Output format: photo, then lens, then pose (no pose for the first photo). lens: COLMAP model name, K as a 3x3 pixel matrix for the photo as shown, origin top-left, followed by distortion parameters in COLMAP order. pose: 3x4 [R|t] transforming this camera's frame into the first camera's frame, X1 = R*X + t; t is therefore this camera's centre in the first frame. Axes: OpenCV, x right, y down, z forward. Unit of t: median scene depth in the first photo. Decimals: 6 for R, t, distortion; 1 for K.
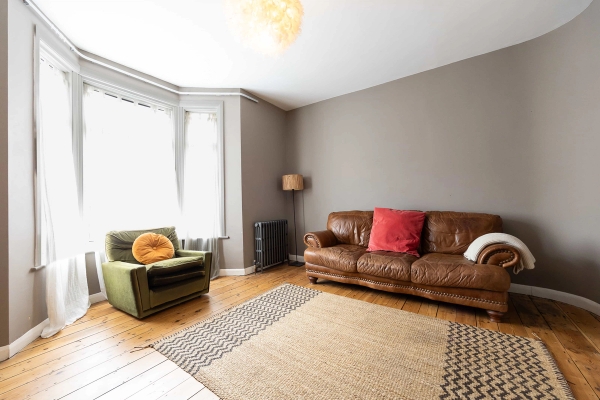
lens RADIAL K [[240.5, 0, 300.0], [0, 240.5, 200.0], [0, 0, 1]] dist [0.000472, -0.000120]
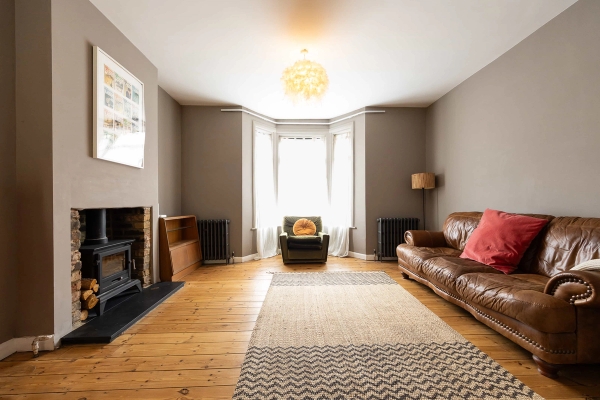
lens RADIAL K [[241.8, 0, 301.5], [0, 241.8, 202.9], [0, 0, 1]] dist [0.000415, 0.000070]
pose [[0.598669, 0.020493, -0.800734, 0.672030], [0.002262, 0.999625, 0.027275, -0.016291], [0.800993, -0.018140, 0.598399, 0.002105]]
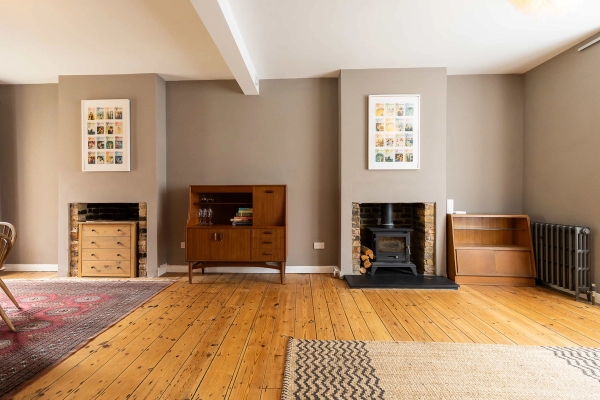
lens RADIAL K [[247.2, 0, 294.2], [0, 247.2, 195.5], [0, 0, 1]] dist [0.000482, 0.000051]
pose [[-0.840653, 0.027922, -0.540854, 0.613417], [0.030161, 0.999534, 0.004722, -0.030965], [0.540734, -0.012343, -0.841103, 0.696042]]
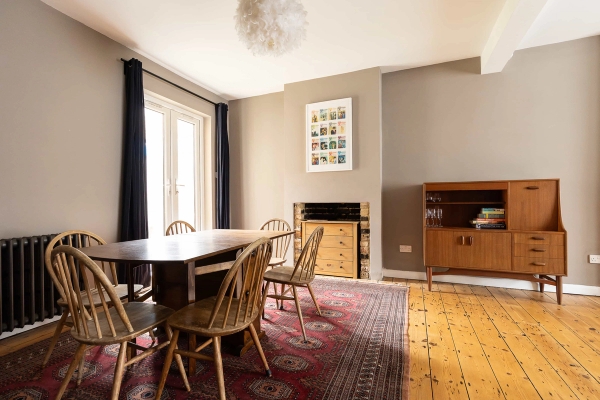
lens RADIAL K [[281.0, 0, 300.0], [0, 281.0, 200.0], [0, 0, 1]] dist [0.001198, 0.000297]
pose [[-0.977251, 0.031316, -0.209762, 1.140976], [0.033873, 0.999389, -0.008608, -0.022313], [0.209365, -0.015518, -0.977714, 0.523966]]
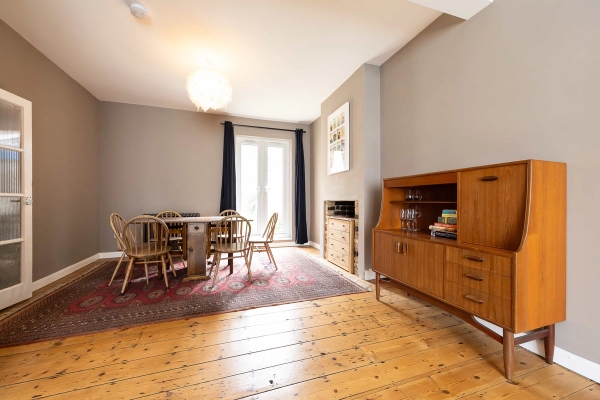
lens RADIAL K [[240.5, 0, 300.0], [0, 240.5, 200.0], [0, 0, 1]] dist [0.000472, -0.000120]
pose [[-0.806566, 0.025093, 0.590612, 0.134931], [0.011206, 0.999568, -0.027165, 0.011583], [-0.591038, -0.015292, -0.806498, 0.394973]]
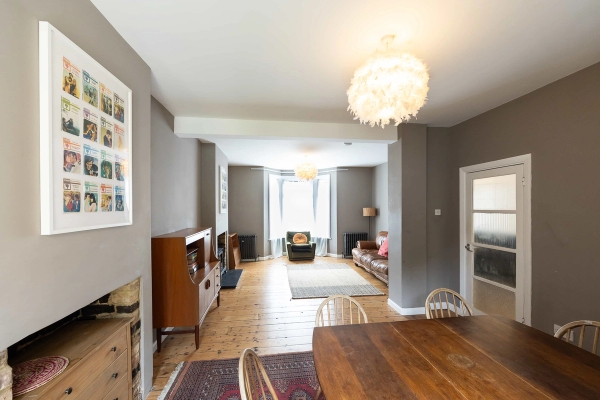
lens RADIAL K [[245.2, 0, 300.6], [0, 245.2, 207.6], [0, 0, 1]] dist [0.000346, 0.000112]
pose [[0.666020, 0.023749, -0.745556, 1.364865], [-0.001504, 0.999534, 0.030496, -0.222957], [0.745932, -0.019190, 0.665745, -0.770497]]
